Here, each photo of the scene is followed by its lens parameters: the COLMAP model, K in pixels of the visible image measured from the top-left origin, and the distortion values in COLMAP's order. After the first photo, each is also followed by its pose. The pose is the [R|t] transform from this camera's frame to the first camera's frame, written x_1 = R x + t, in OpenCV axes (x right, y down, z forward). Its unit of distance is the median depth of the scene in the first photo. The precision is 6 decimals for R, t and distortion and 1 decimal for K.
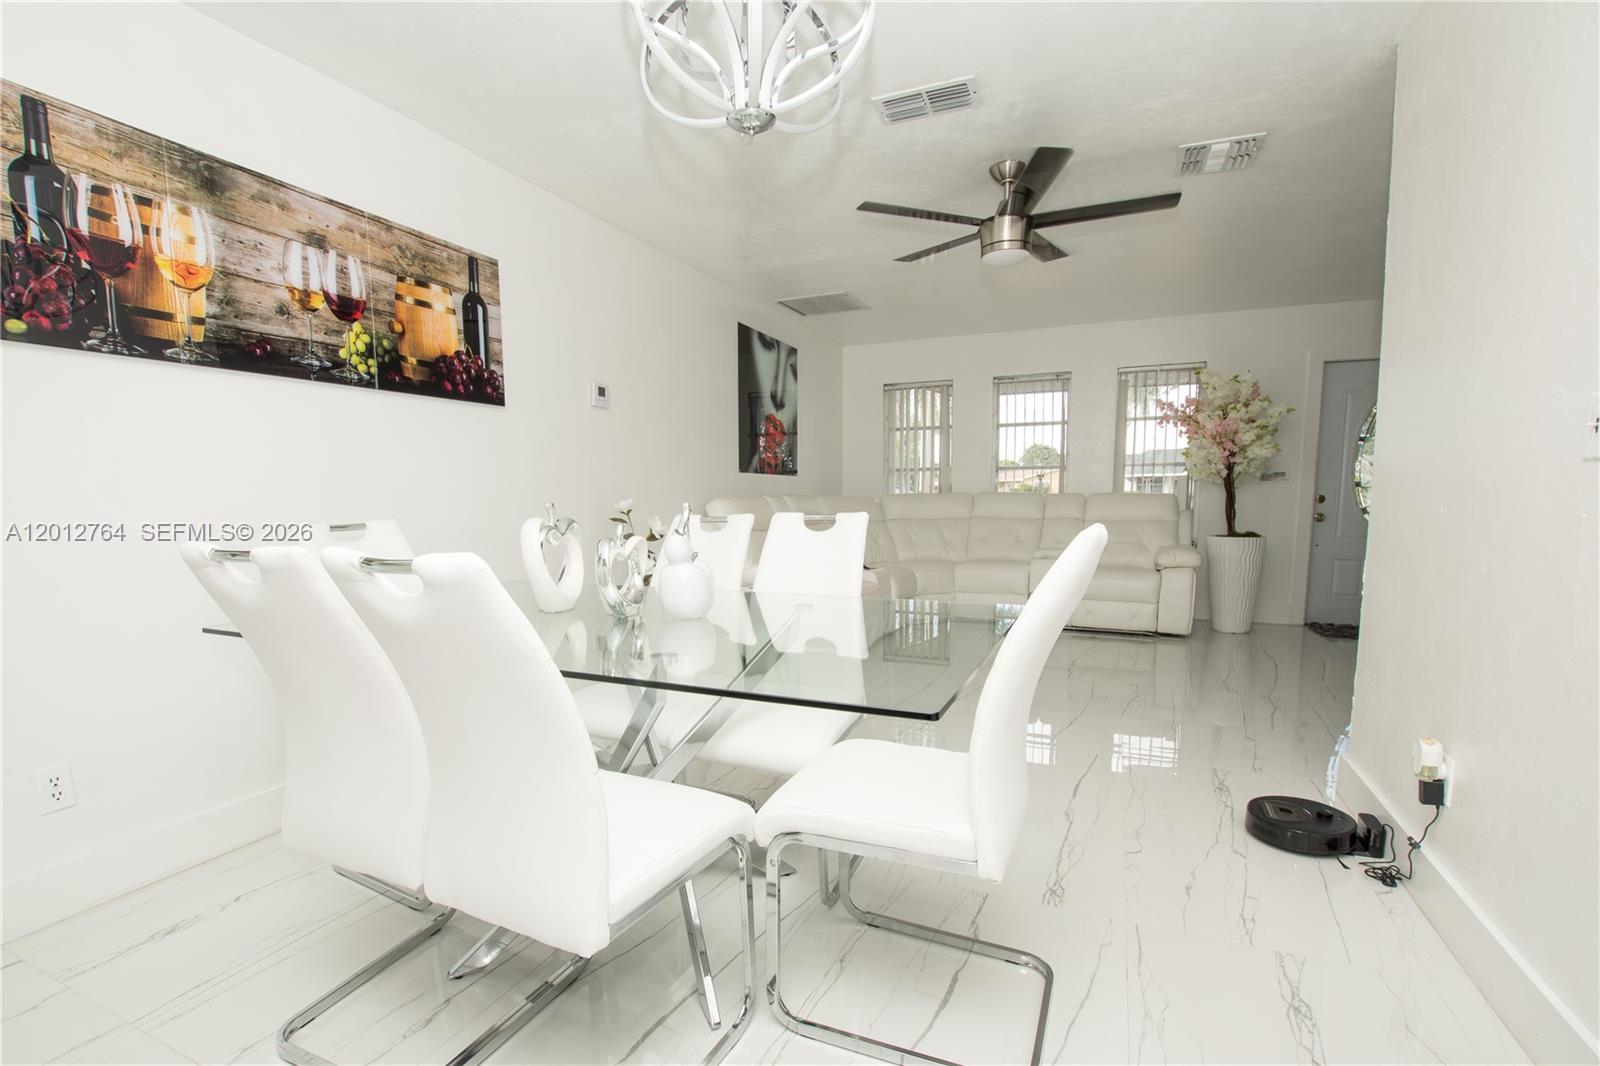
lens RADIAL K [[757.0, 0, 815.8], [0, 757.0, 560.6], [0, 0, 1]] dist [-0.010874, -0.000581]
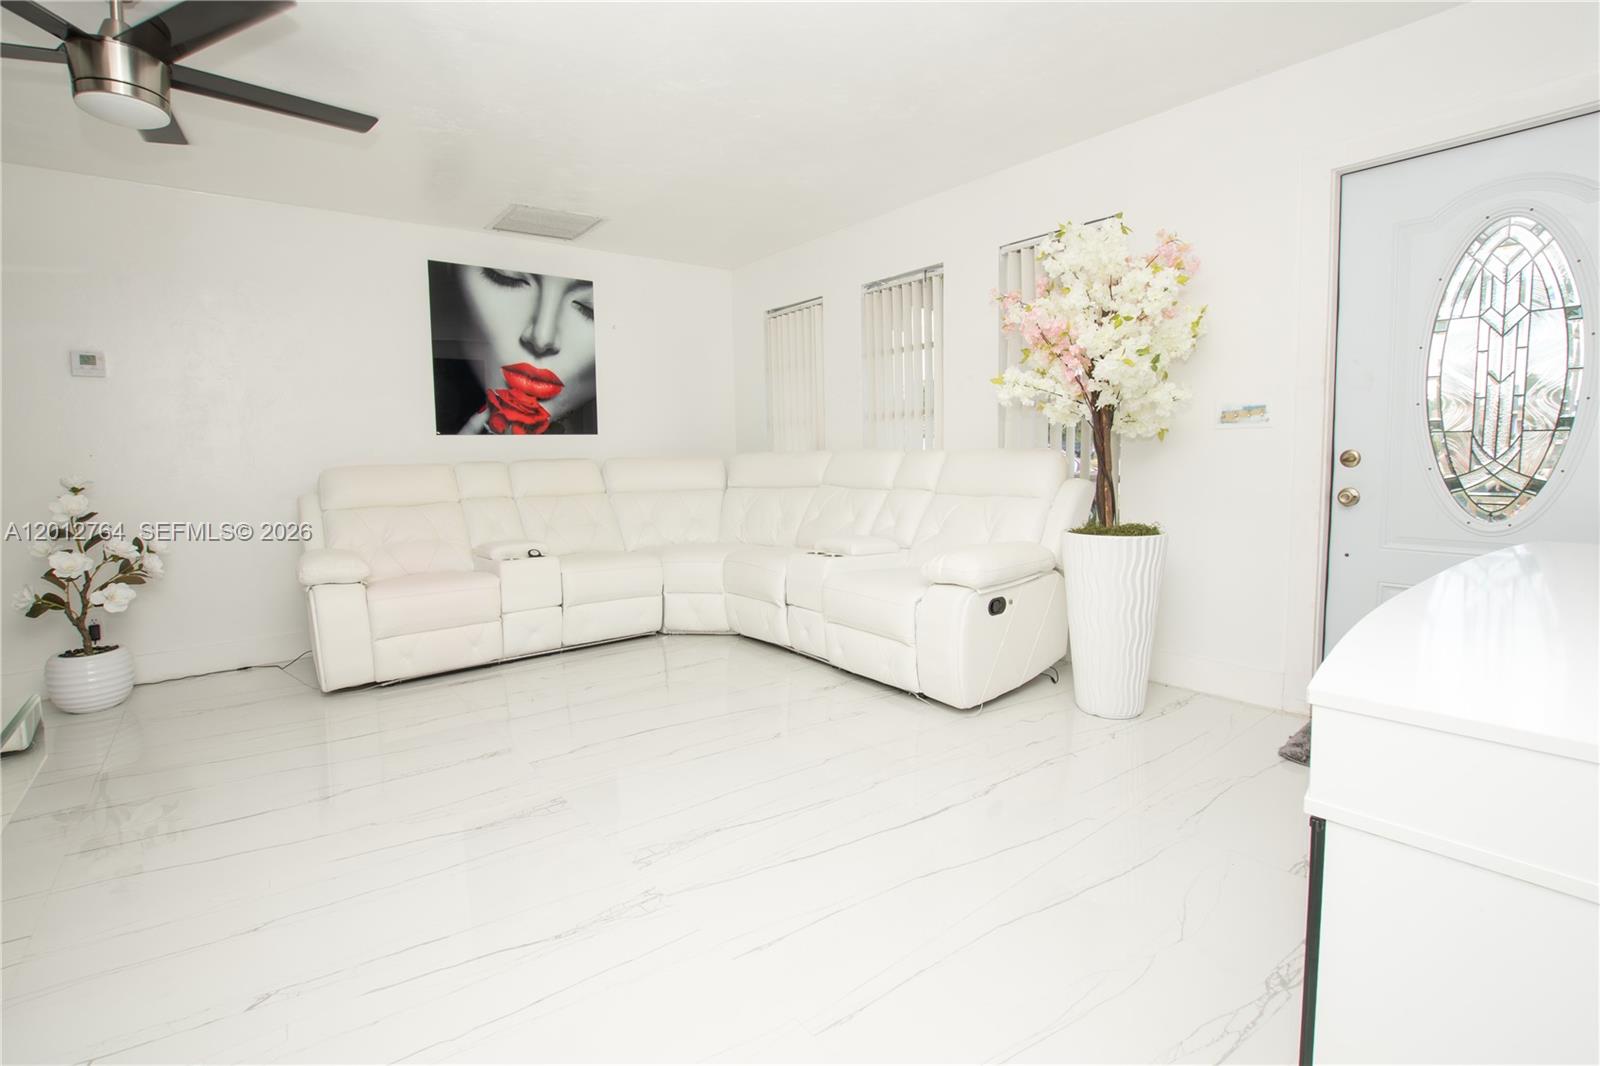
lens RADIAL K [[746.1, 0, 798.1], [0, 746.1, 511.4], [0, 0, 1]] dist [-0.028422, 0.000871]
pose [[0.871342, 0.027134, -0.489926, 1.303583], [-0.025670, 0.999623, 0.009709, -0.095878], [0.490005, 0.004116, 0.871710, 0.915949]]
